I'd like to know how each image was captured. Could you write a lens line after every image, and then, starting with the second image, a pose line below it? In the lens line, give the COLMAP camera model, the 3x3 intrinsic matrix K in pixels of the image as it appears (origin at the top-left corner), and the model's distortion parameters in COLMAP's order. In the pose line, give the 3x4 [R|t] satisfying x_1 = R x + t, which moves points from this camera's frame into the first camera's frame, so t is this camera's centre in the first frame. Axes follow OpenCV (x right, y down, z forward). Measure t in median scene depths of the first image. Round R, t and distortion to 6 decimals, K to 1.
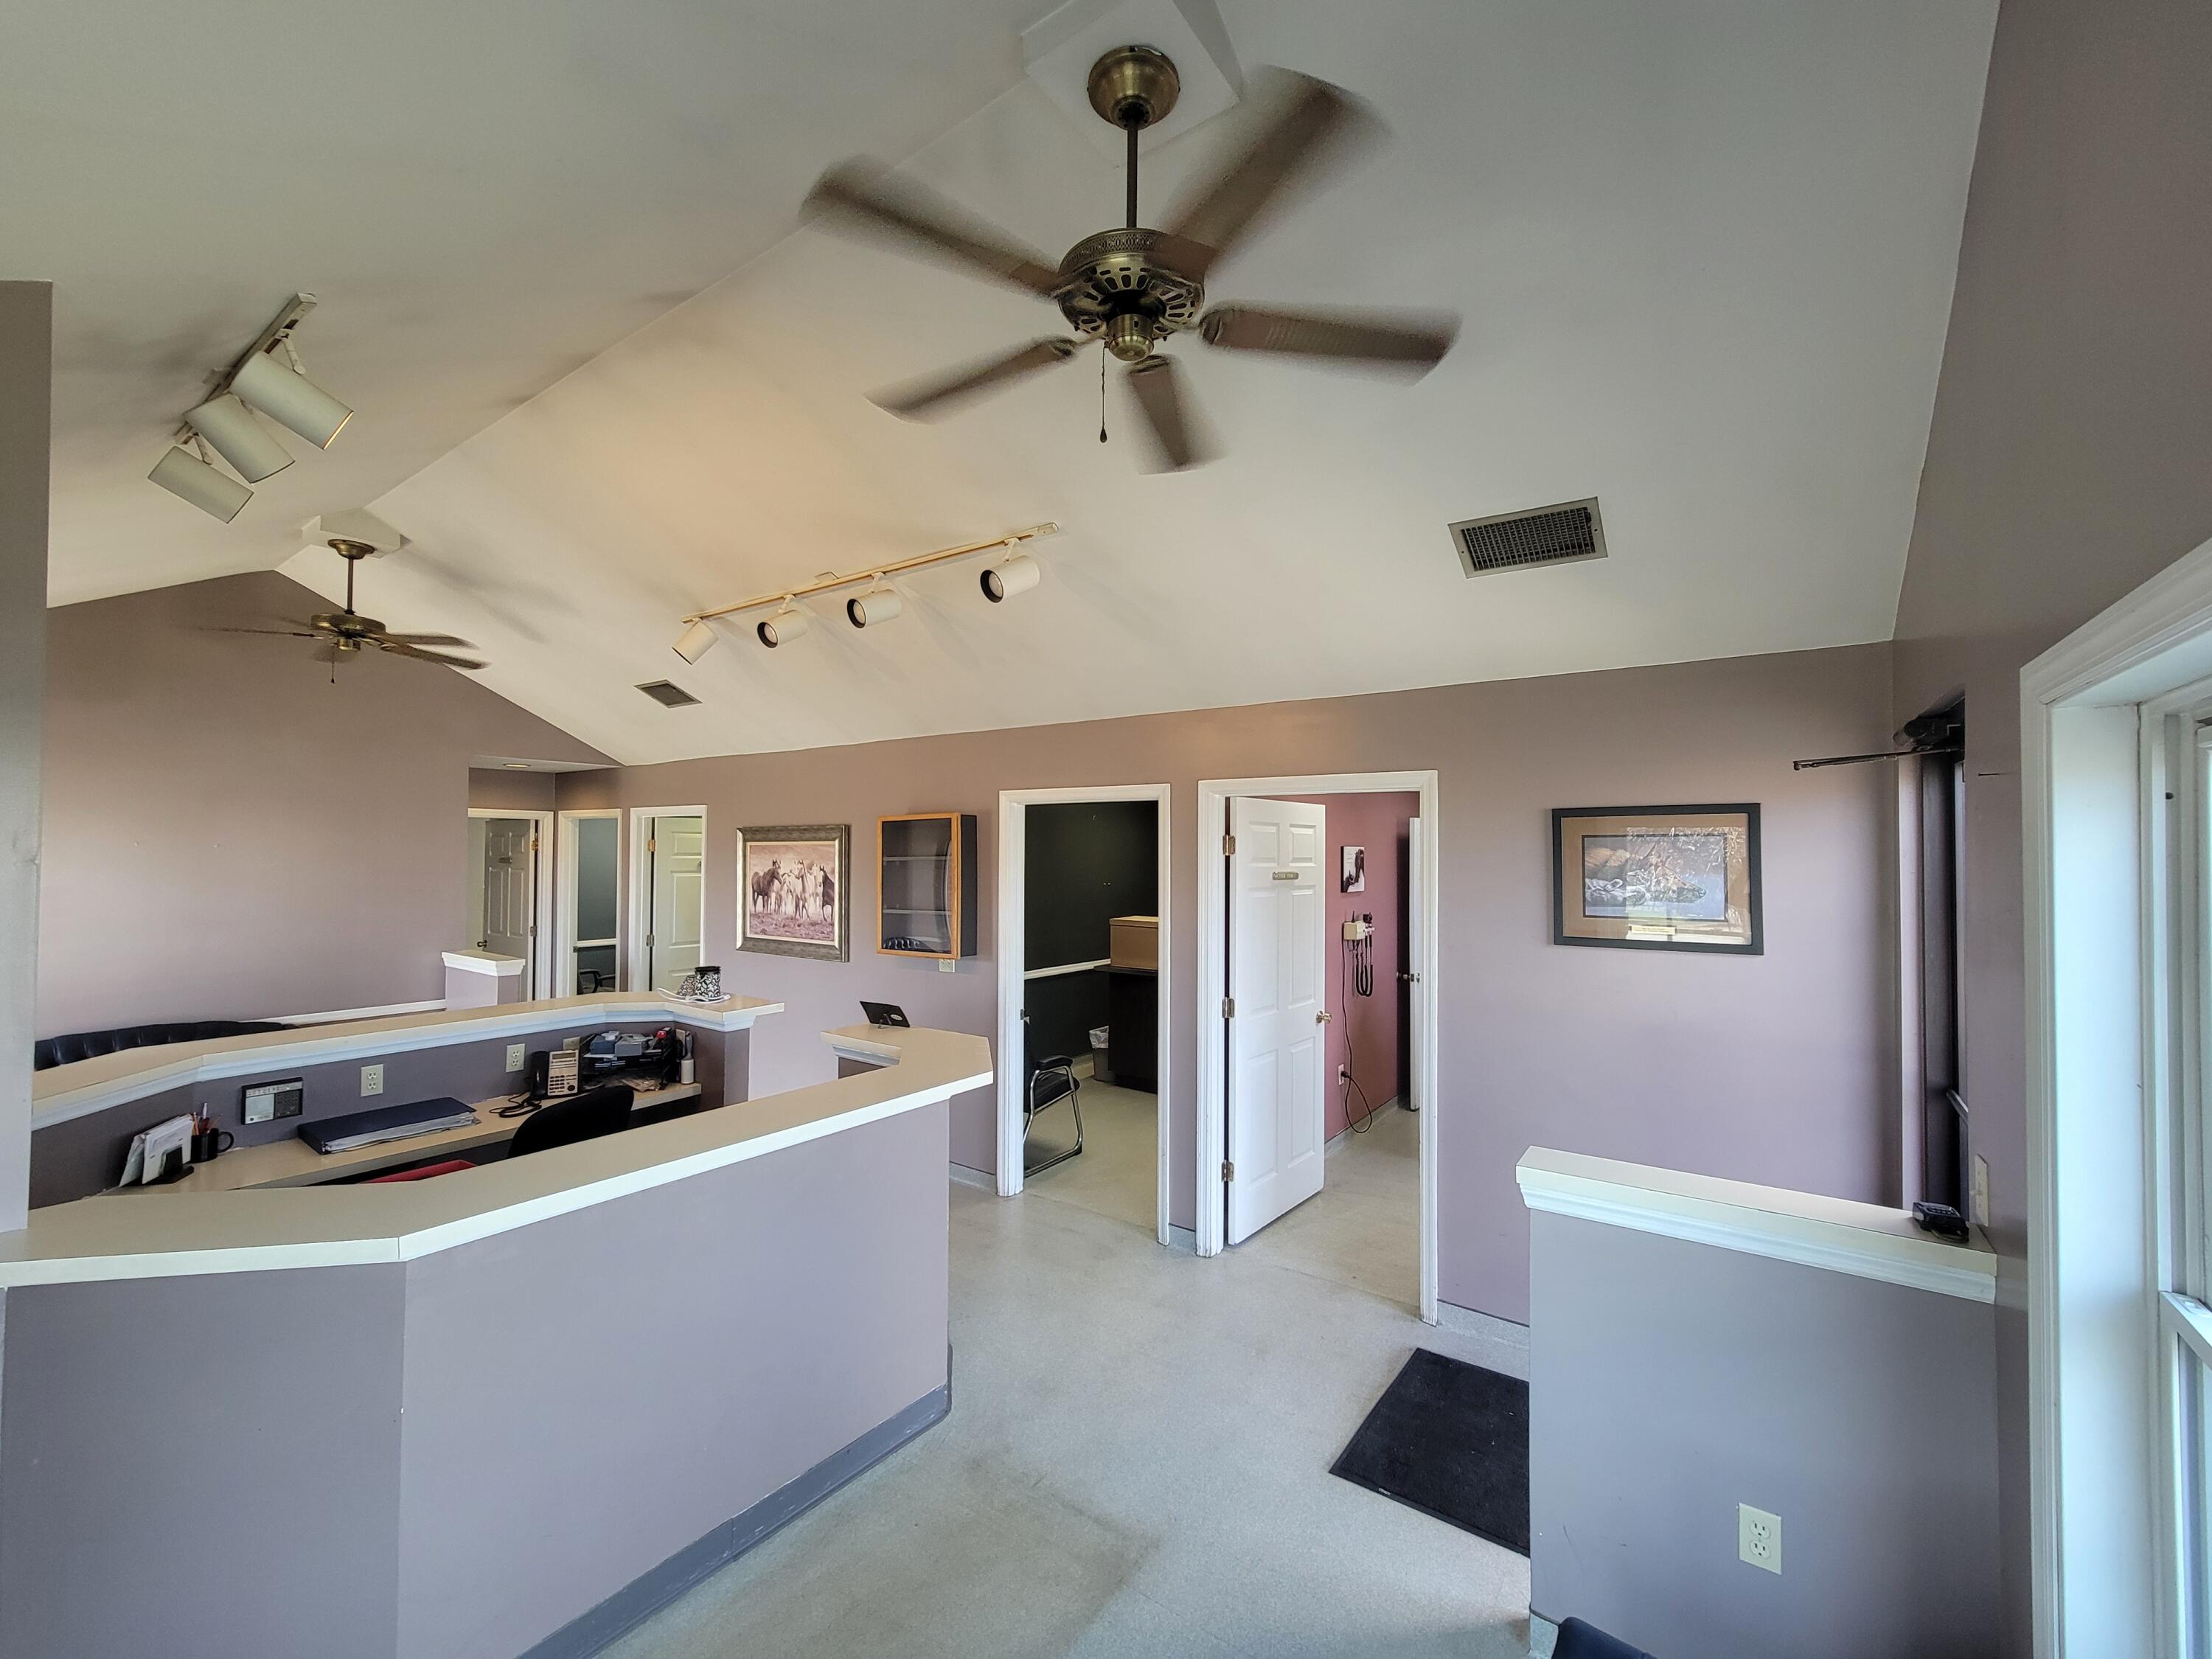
lens RADIAL K [[905.2, 0, 1106.0], [0, 905.2, 829.5], [0, 0, 1]] dist [0.001710, 0.000108]
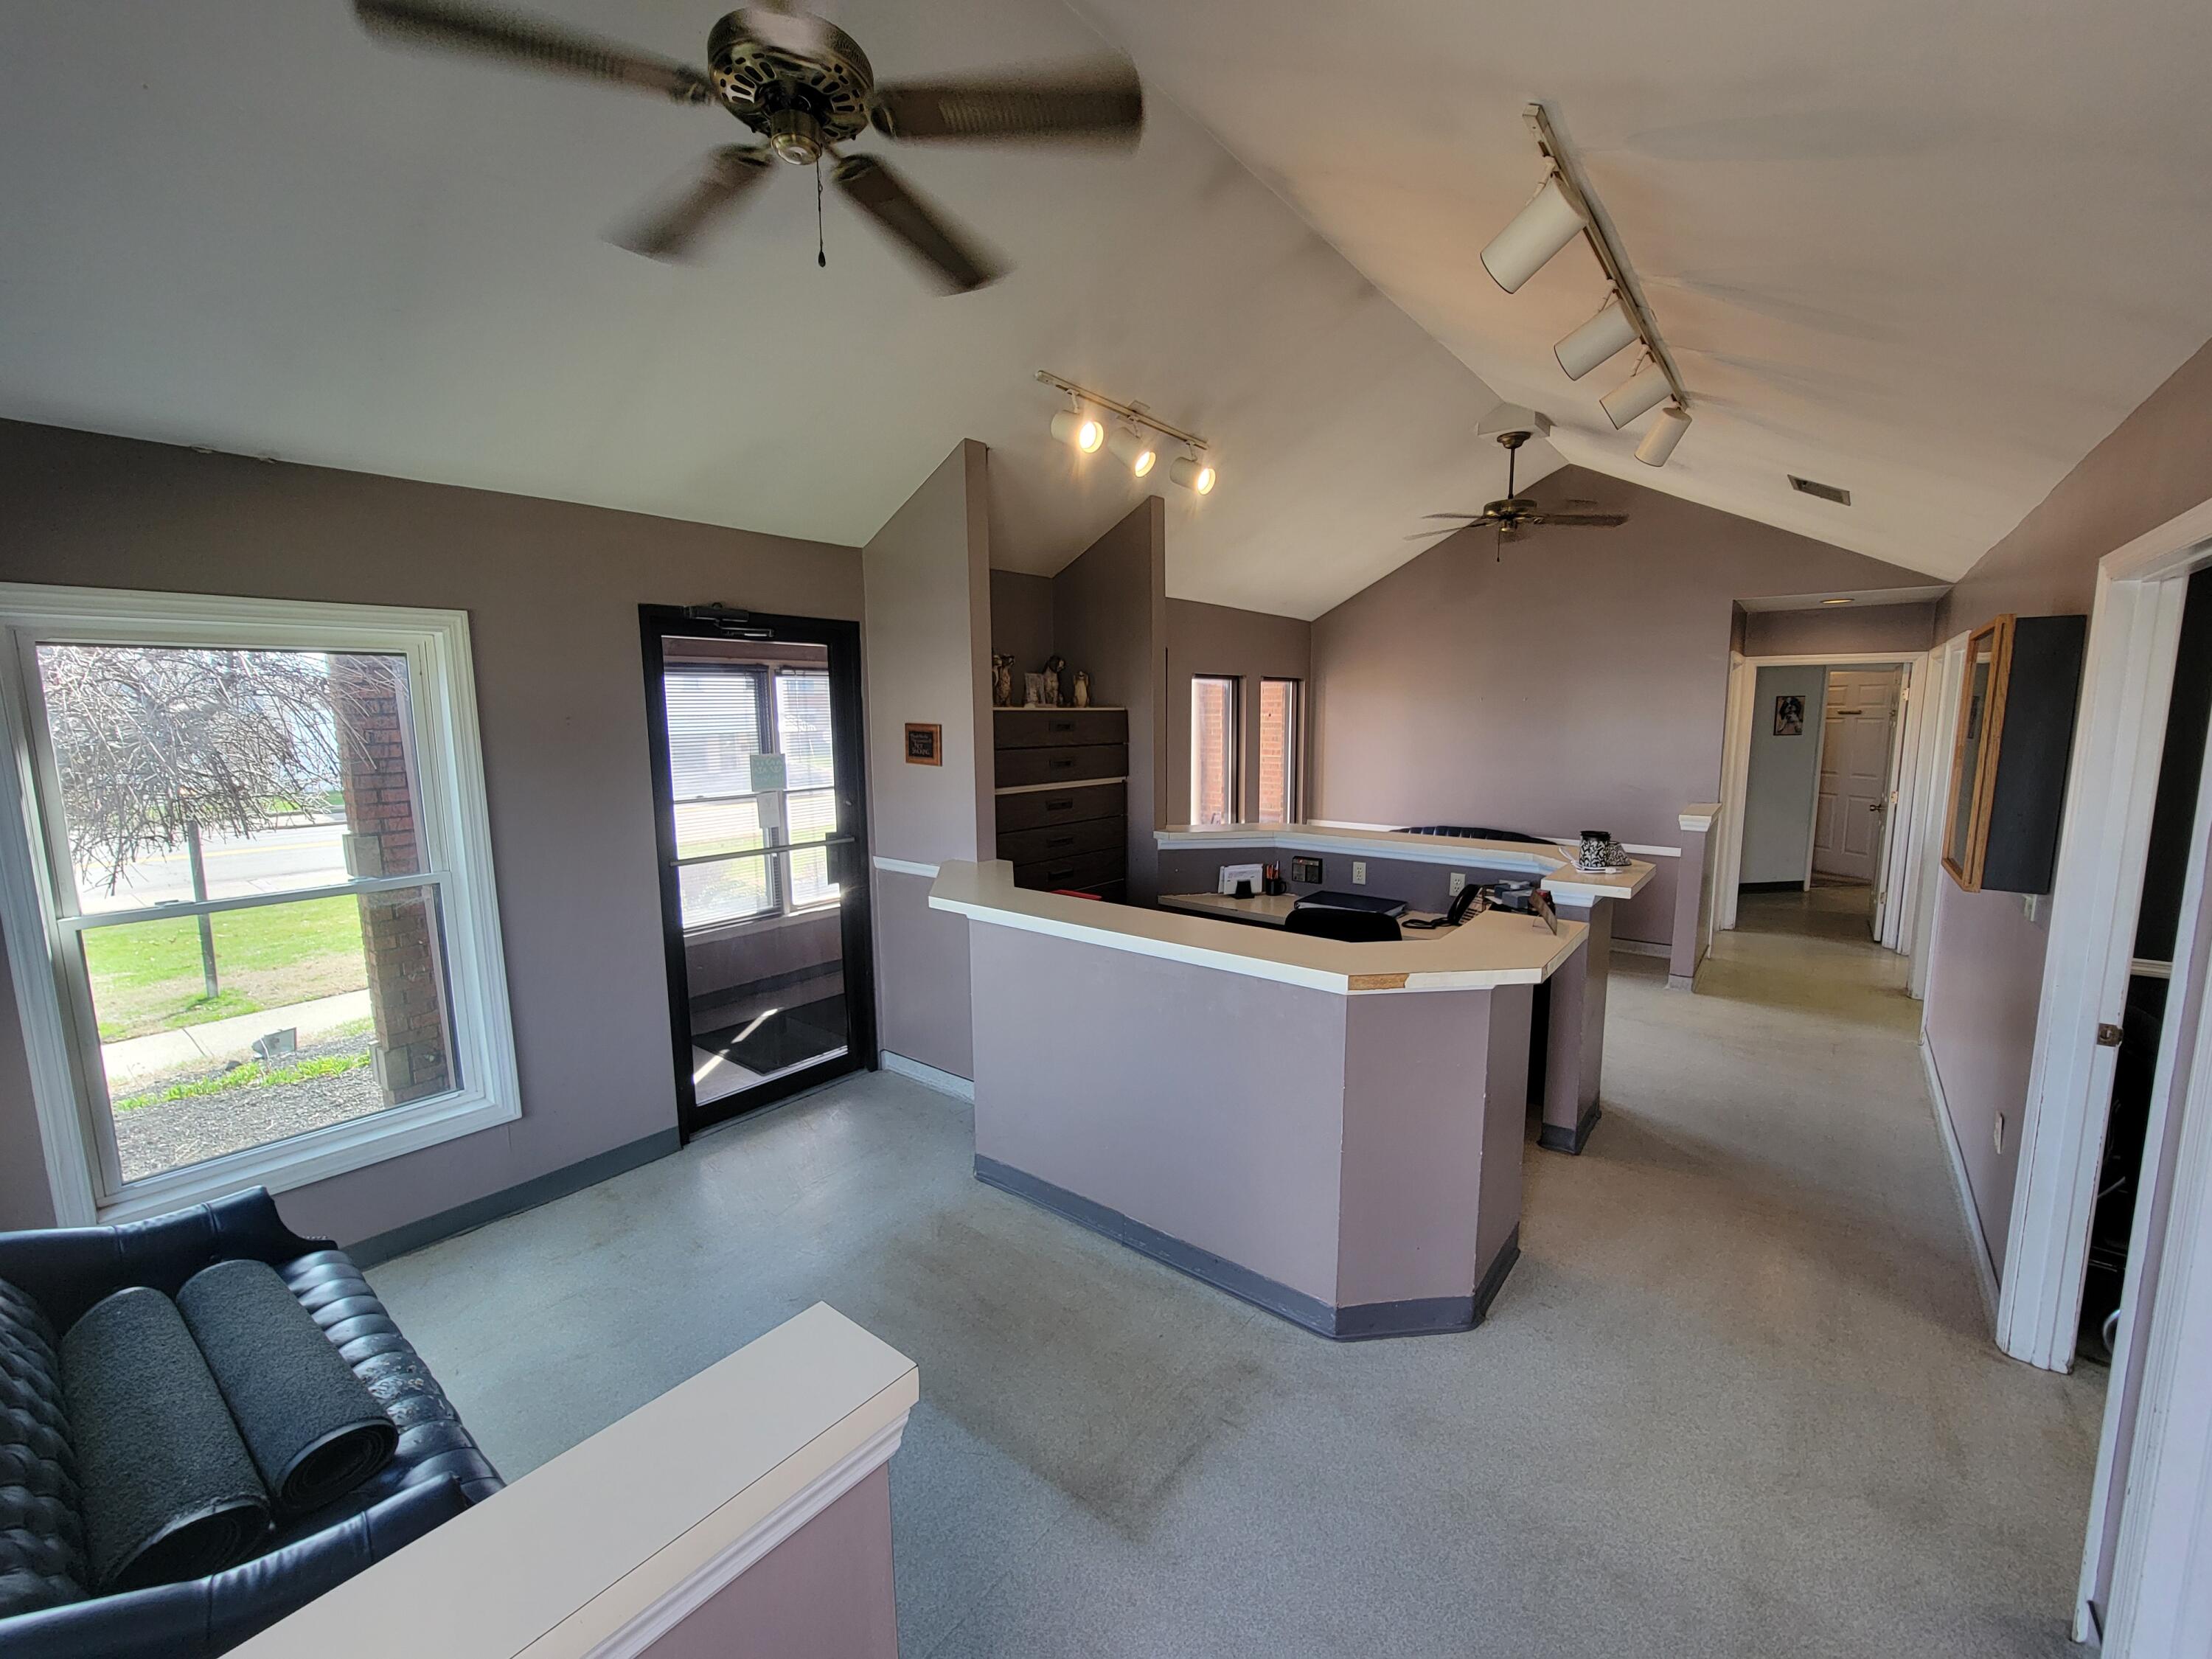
lens RADIAL K [[907.9, 0, 1111.1], [0, 907.9, 826.5], [0, 0, 1]] dist [-0.010011, 0.000000]
pose [[-0.048731, 0.122699, -0.991247, 0.934352], [0.031009, 0.992133, 0.121284, 0.058105], [0.998330, -0.024828, -0.052152, 1.231354]]
